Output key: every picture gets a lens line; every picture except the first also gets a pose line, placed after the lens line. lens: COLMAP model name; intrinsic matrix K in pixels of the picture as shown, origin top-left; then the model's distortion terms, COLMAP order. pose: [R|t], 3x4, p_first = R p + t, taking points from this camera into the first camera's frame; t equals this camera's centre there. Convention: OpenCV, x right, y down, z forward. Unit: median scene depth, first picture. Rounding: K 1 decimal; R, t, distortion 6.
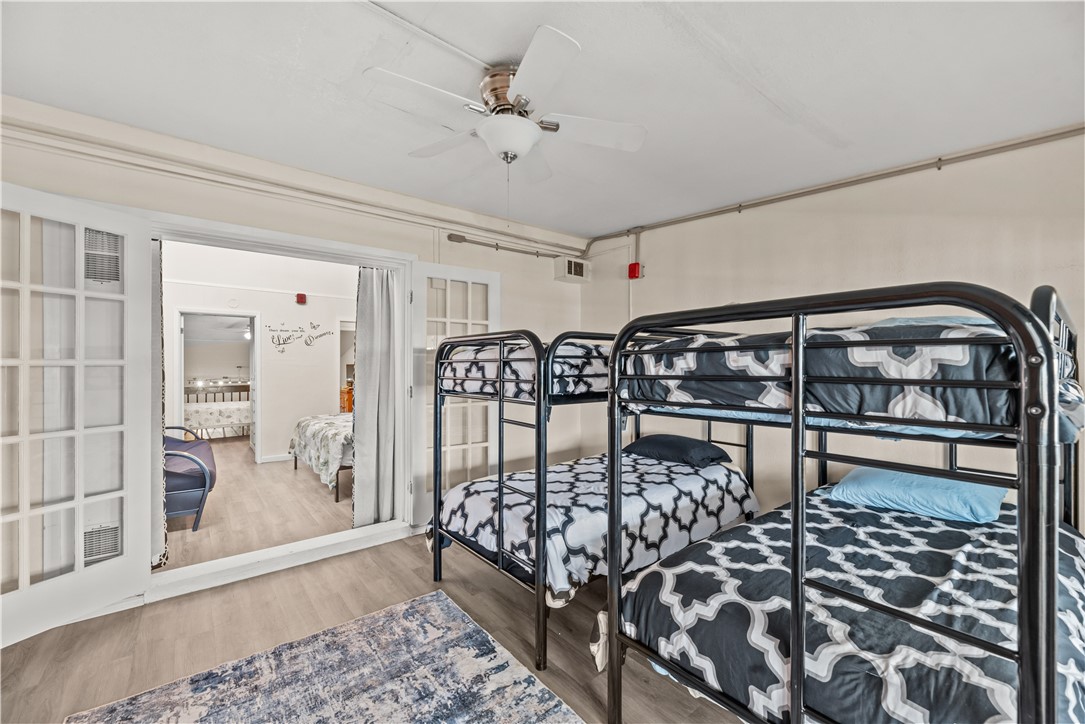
lens RADIAL K [[437.6, 0, 542.5], [0, 437.6, 362.0], [0, 0, 1]] dist [-0.001628, -0.000218]
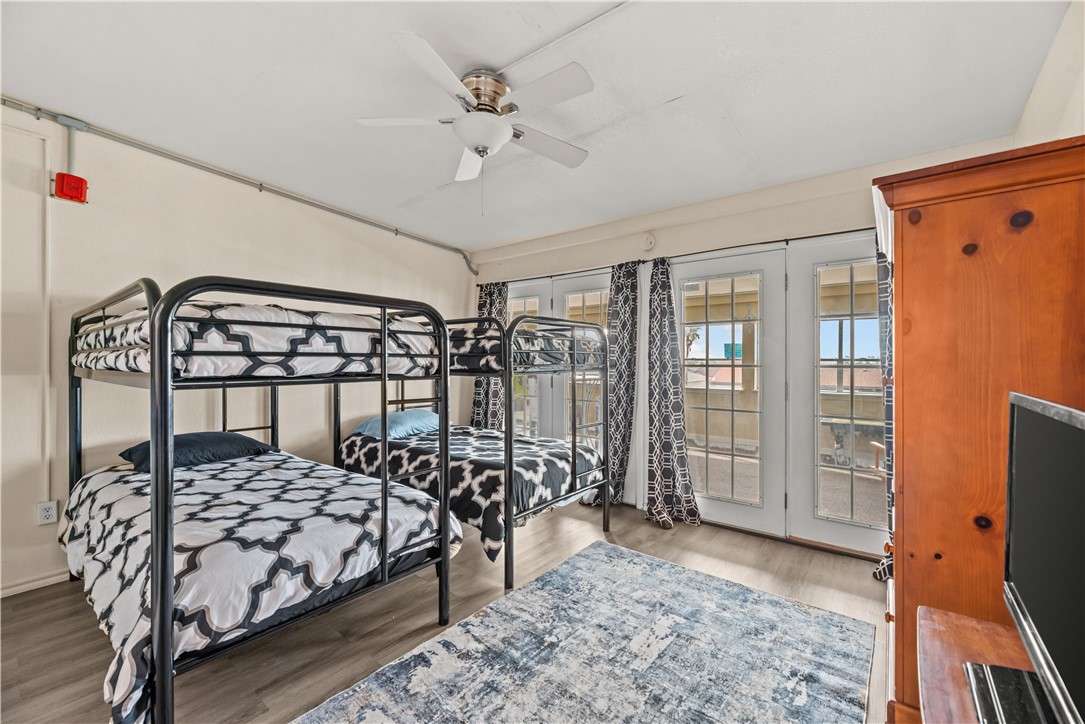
lens RADIAL K [[449.5, 0, 541.5], [0, 449.5, 364.2], [0, 0, 1]] dist [0.006504, -0.000230]
pose [[-0.222102, -0.003334, 0.975018, -1.061887], [-0.007833, 0.999968, 0.001635, 0.059588], [-0.974992, -0.007274, -0.222121, 0.959833]]
